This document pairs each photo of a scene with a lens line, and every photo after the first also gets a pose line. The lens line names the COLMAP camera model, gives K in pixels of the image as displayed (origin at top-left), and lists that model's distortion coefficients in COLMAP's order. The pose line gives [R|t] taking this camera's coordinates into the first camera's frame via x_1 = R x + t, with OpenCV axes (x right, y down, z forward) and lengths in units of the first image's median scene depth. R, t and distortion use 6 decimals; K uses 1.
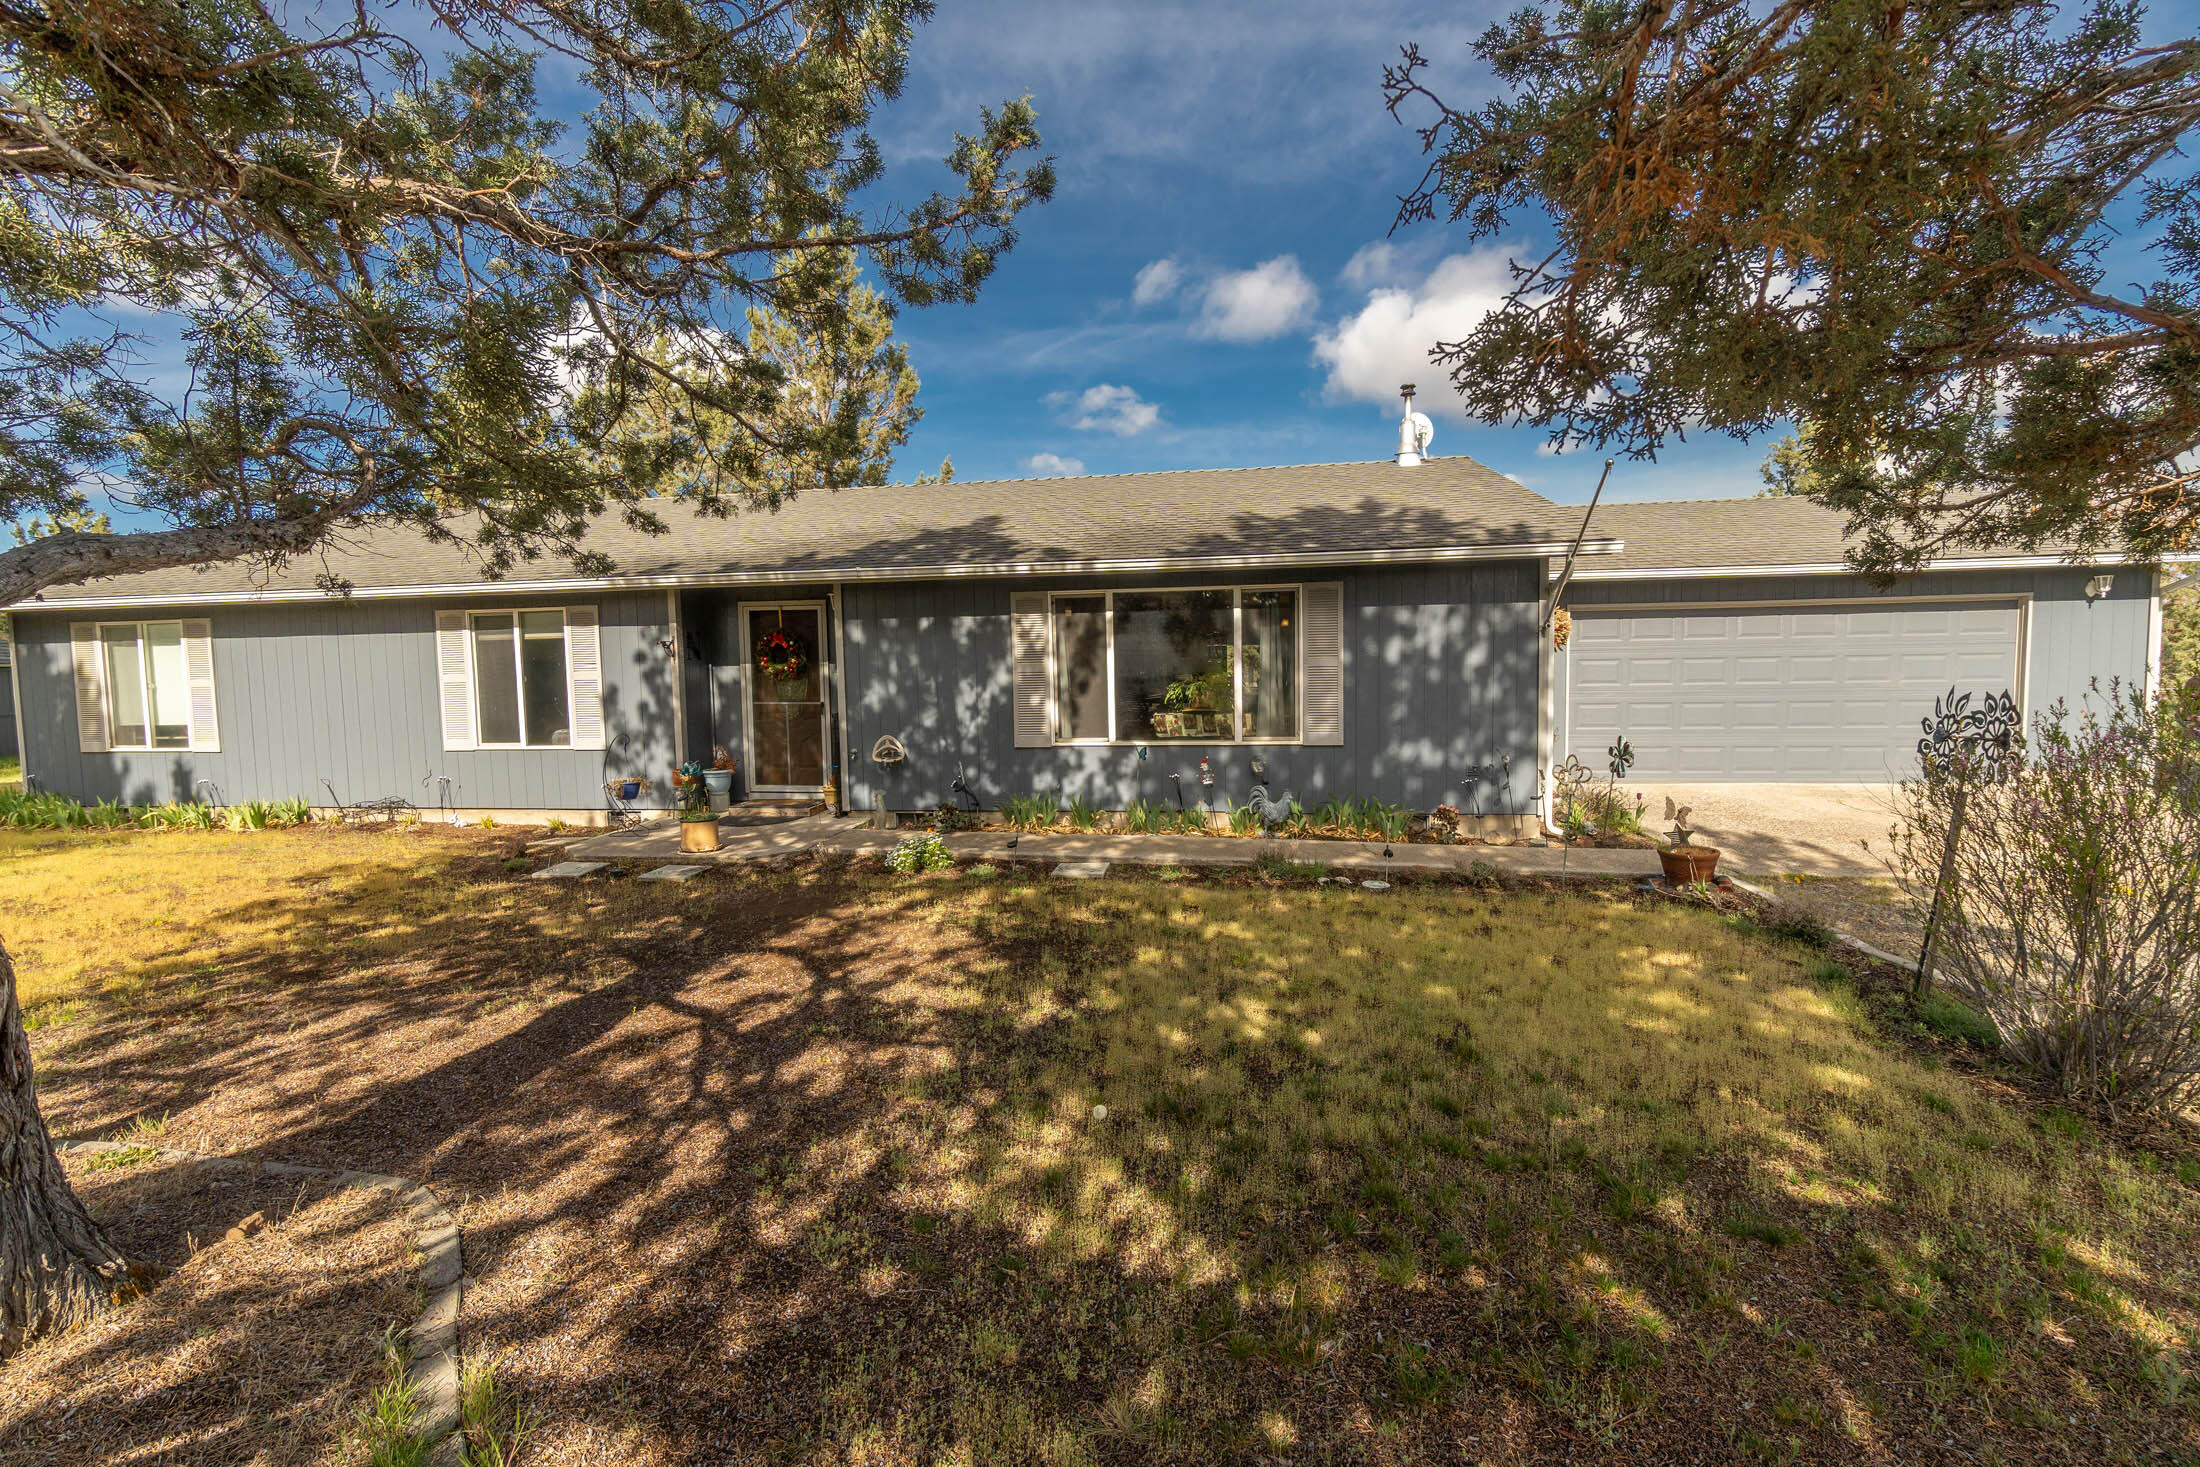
lens RADIAL K [[994.6, 0, 1091.5], [0, 994.6, 724.2], [0, 0, 1]] dist [-0.011377, 0.001272]
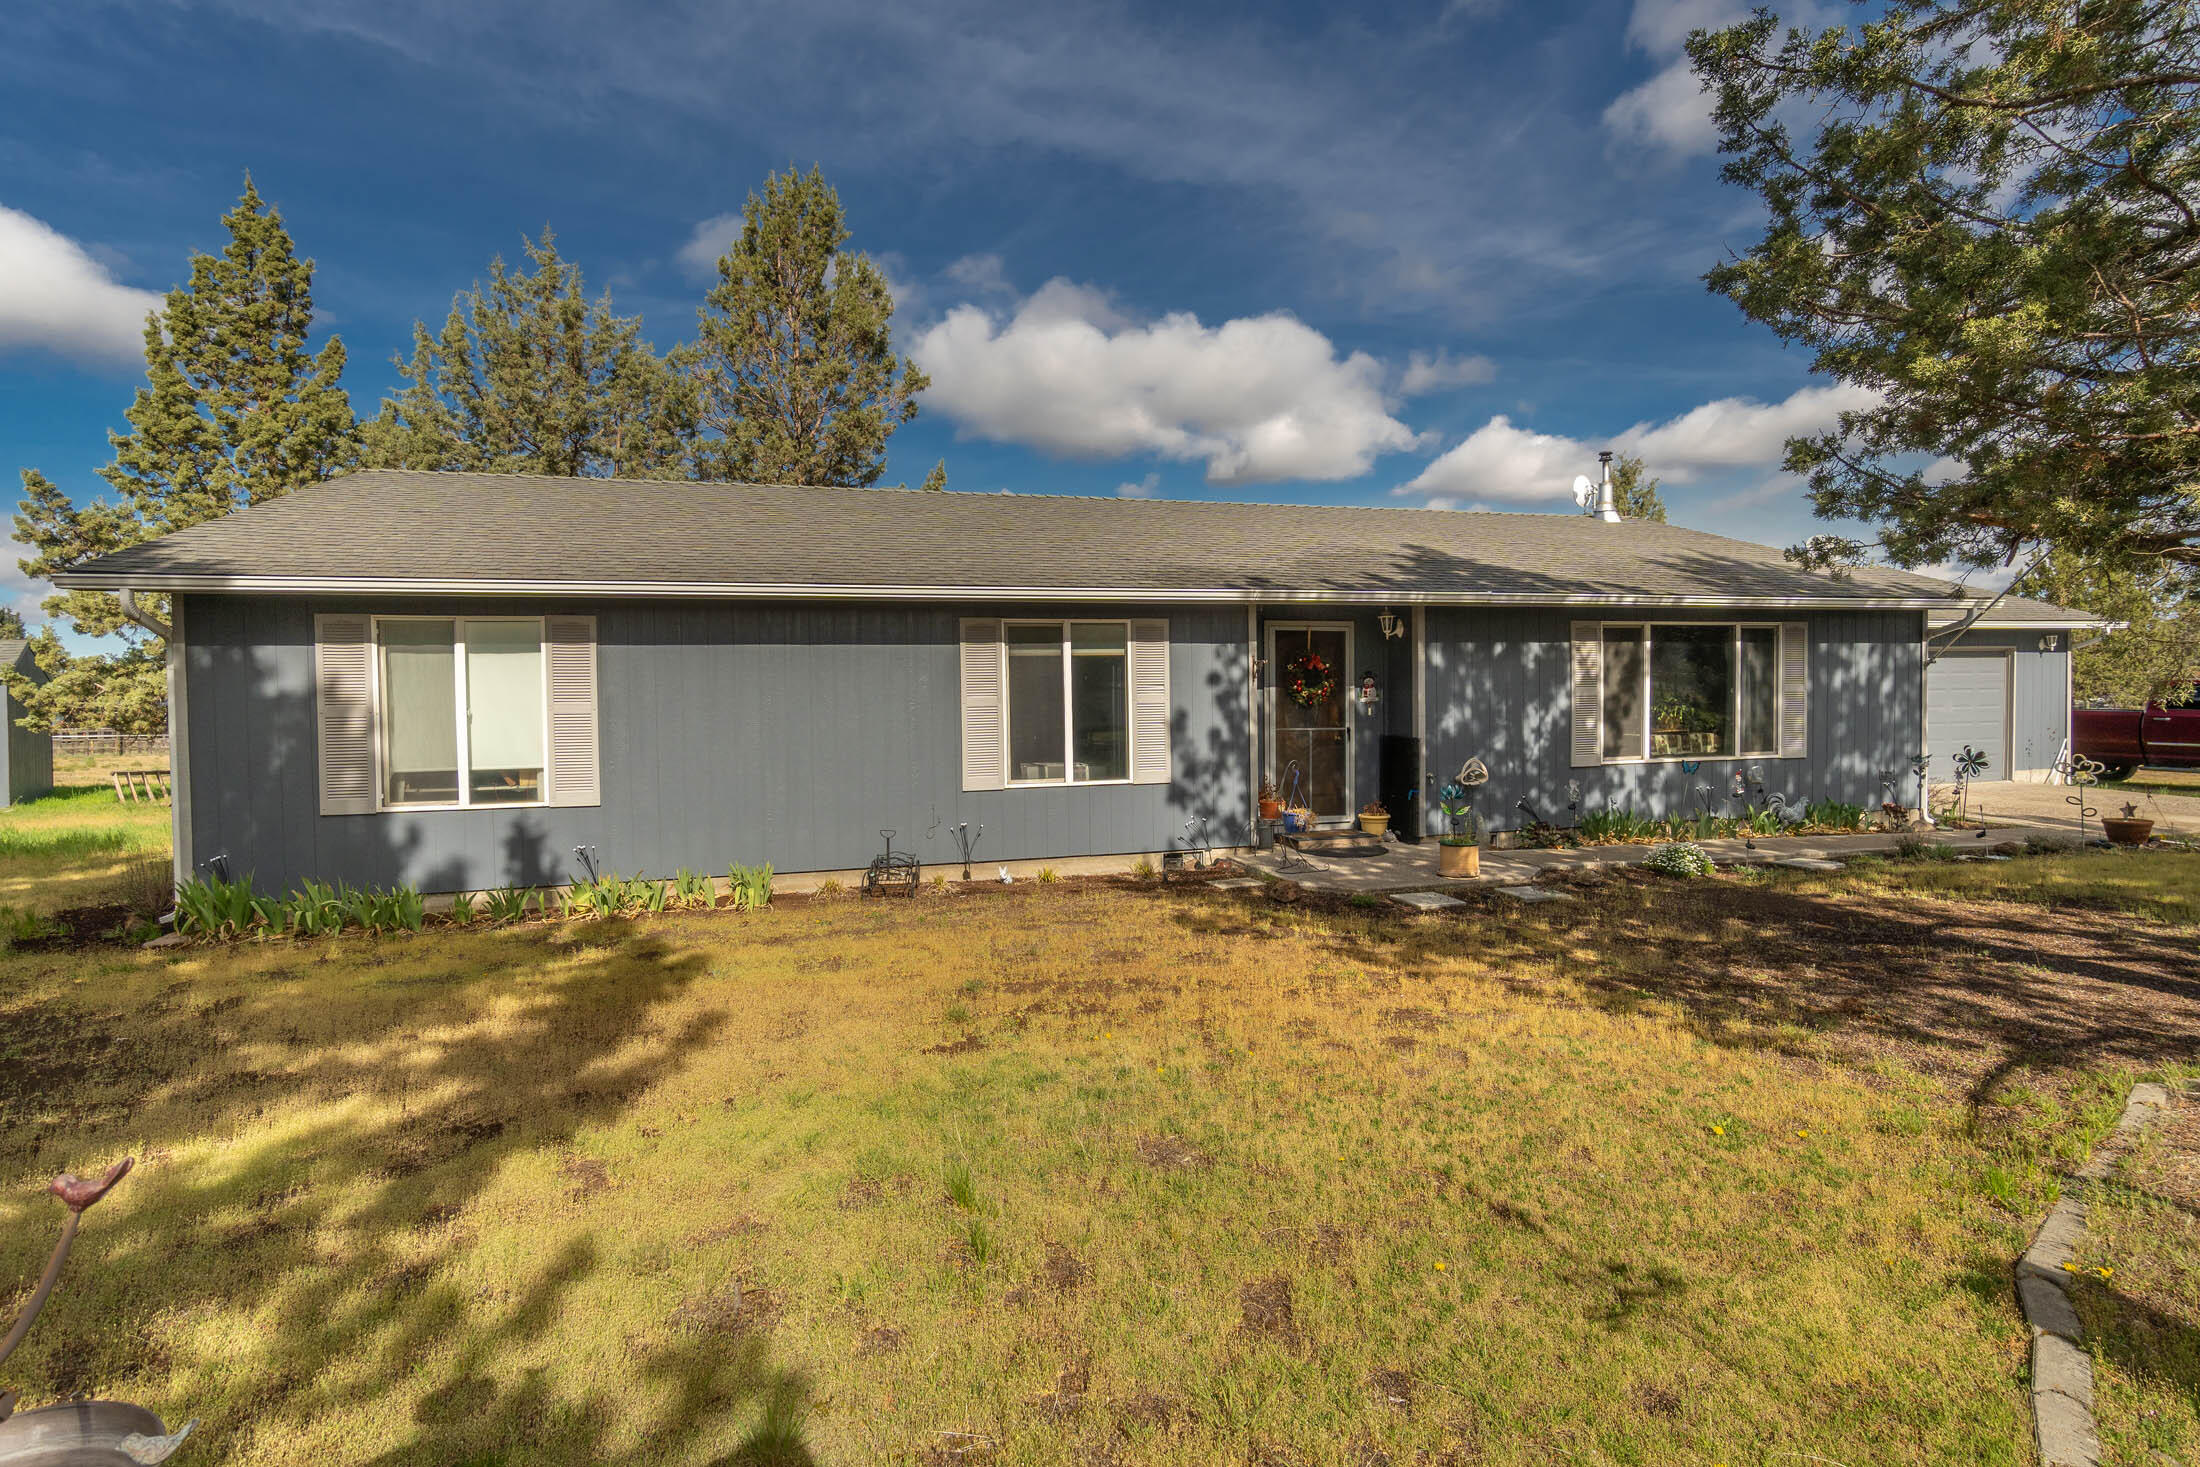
lens RADIAL K [[1094.8, 0, 1160.1], [0, 1094.8, 717.0], [0, 0, 1]] dist [0.000350, -0.001164]
pose [[0.903950, -0.003864, 0.427621, -0.959953], [0.022948, 0.998957, -0.039483, 0.005381], [-0.427023, 0.045504, 0.903095, 0.133376]]
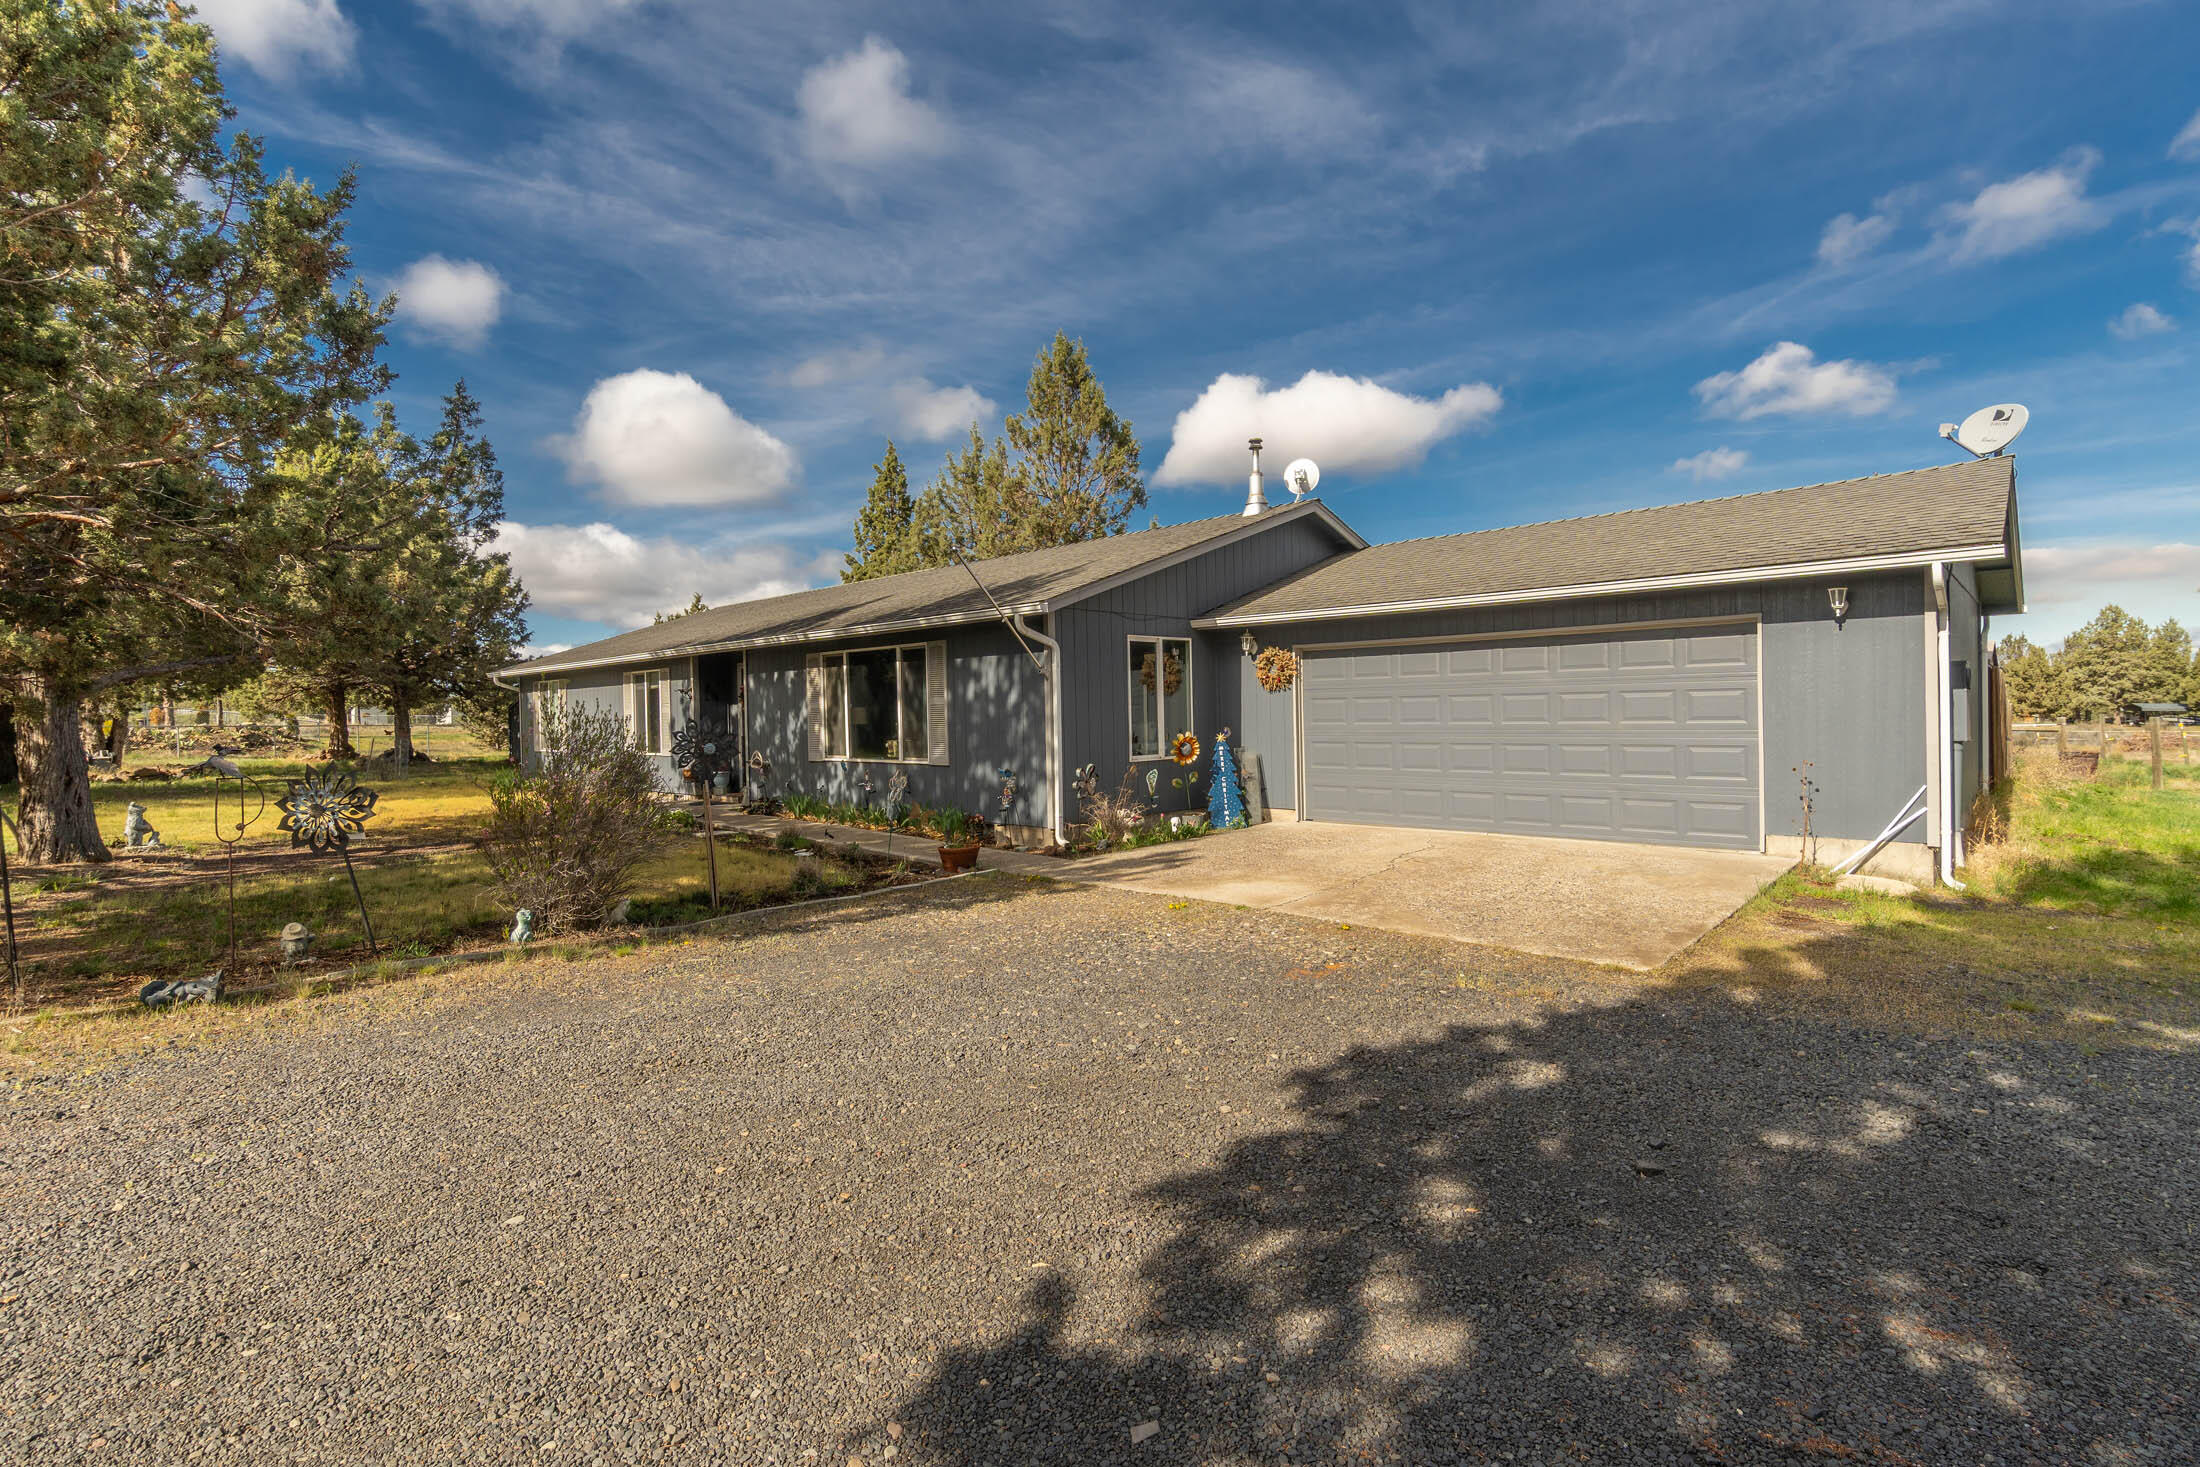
lens RADIAL K [[1094.8, 0, 1119.5], [0, 1094.8, 719.7], [0, 0, 1]] dist [0.000350, -0.001164]
pose [[0.815491, 0.008344, -0.578709, 1.193711], [-0.036321, 0.998663, -0.036782, 0.006280], [0.577629, 0.051015, 0.814704, -0.033198]]
